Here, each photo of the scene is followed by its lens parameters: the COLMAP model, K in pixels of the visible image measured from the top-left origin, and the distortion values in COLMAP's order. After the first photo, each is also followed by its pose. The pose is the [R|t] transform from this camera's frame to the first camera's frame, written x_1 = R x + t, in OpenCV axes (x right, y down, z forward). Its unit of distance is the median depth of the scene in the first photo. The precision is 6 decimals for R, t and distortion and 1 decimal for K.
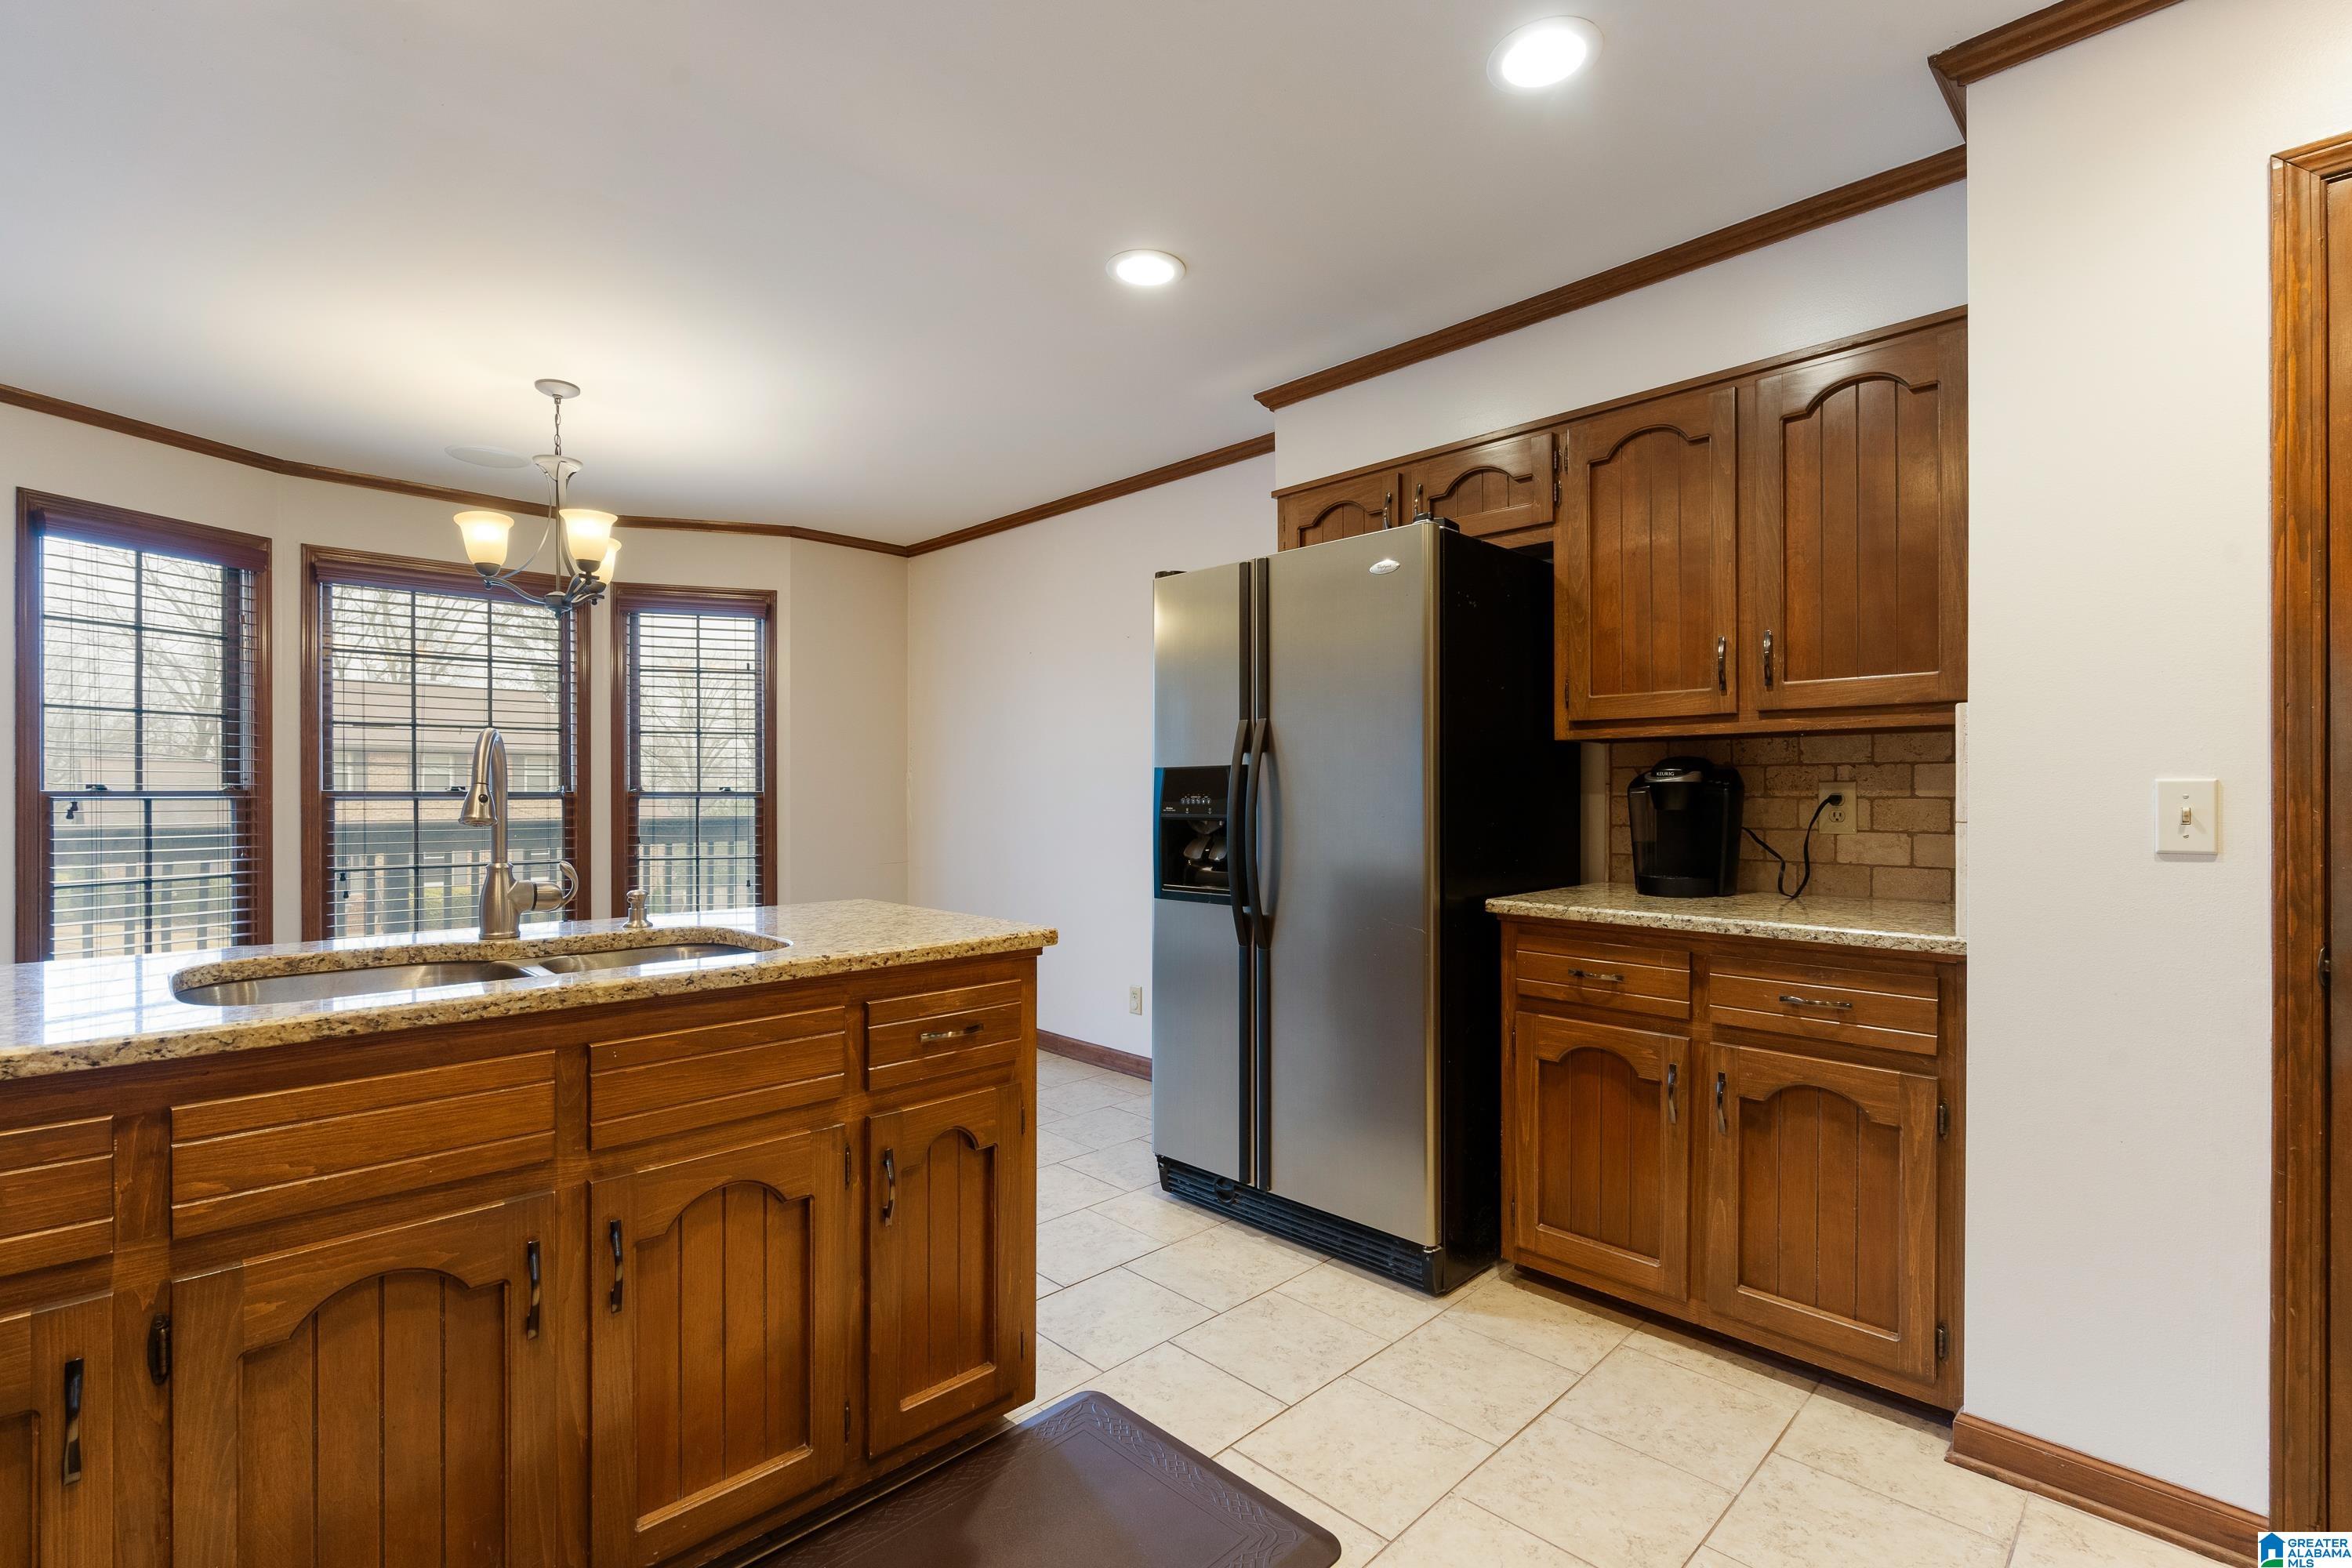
lens RADIAL K [[1067.6, 0, 1176.0], [0, 1067.6, 784.0], [0, 0, 1]] dist [-0.001965, 0.000287]
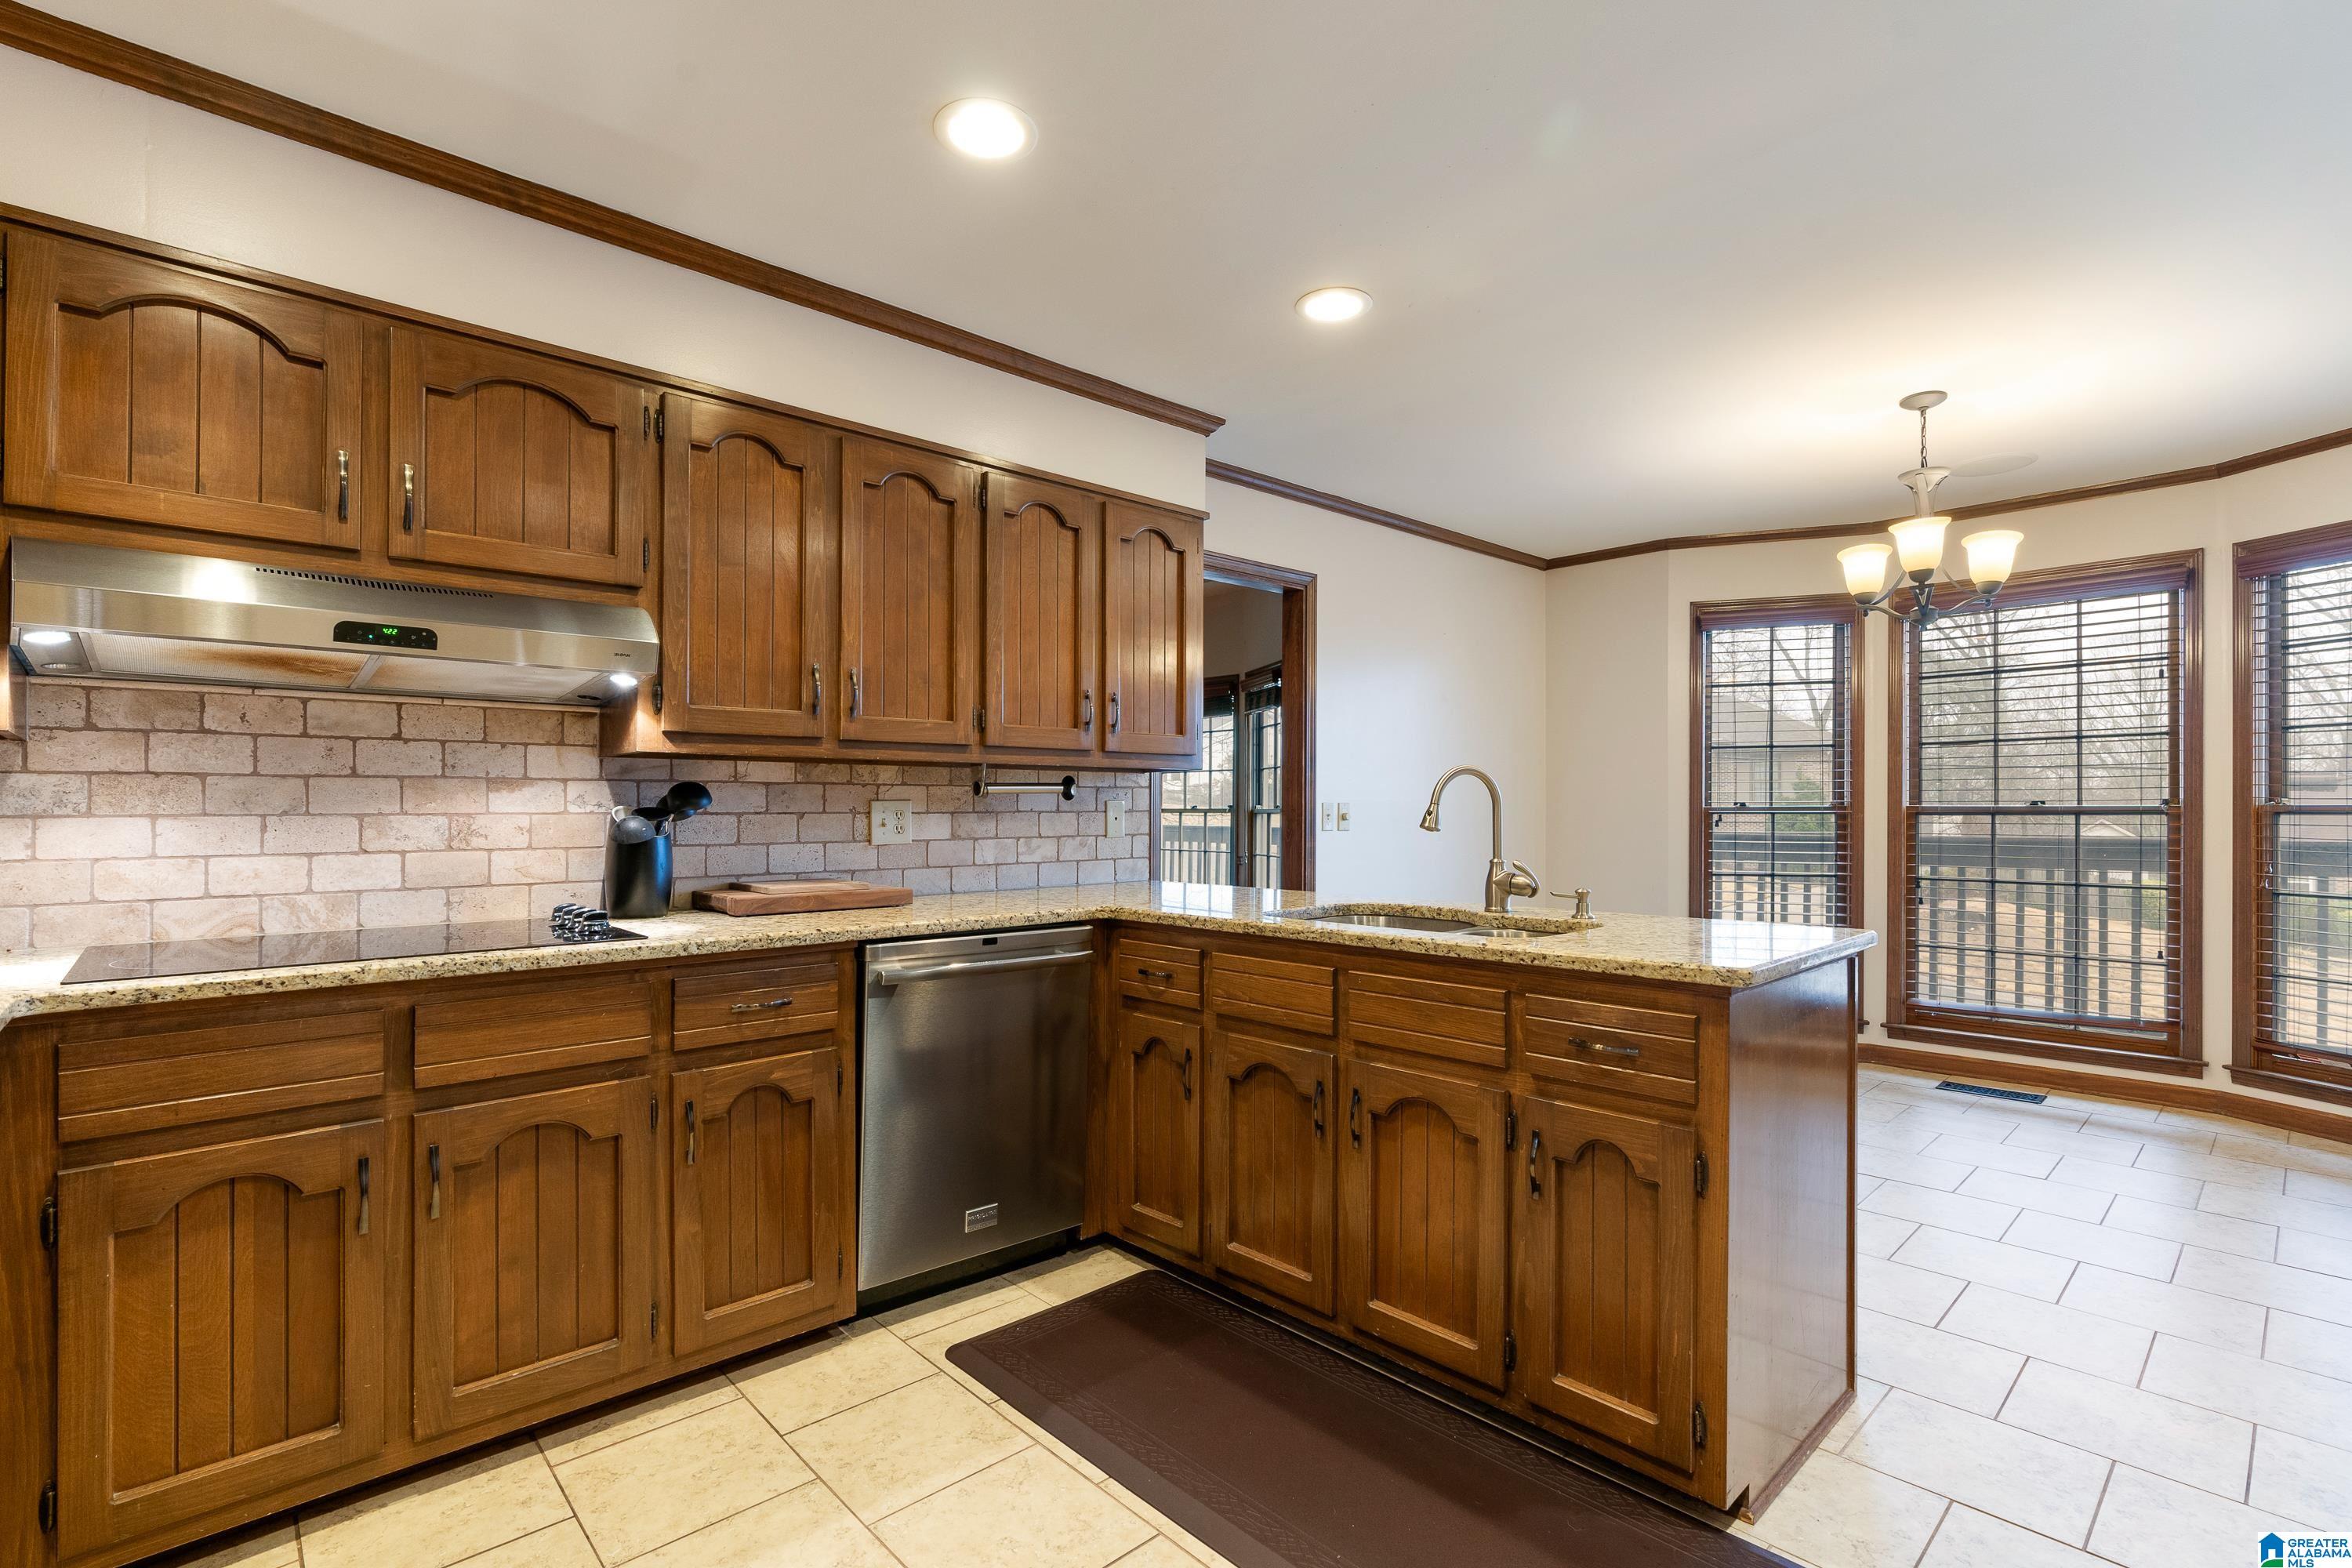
lens RADIAL K [[1067.6, 0, 1176.0], [0, 1067.6, 784.0], [0, 0, 1]] dist [-0.001965, 0.000287]
pose [[-0.030750, -0.025603, -0.999199, 0.401817], [0.012557, 0.999583, -0.026000, 0.002936], [0.999448, -0.013346, -0.030416, 0.310067]]
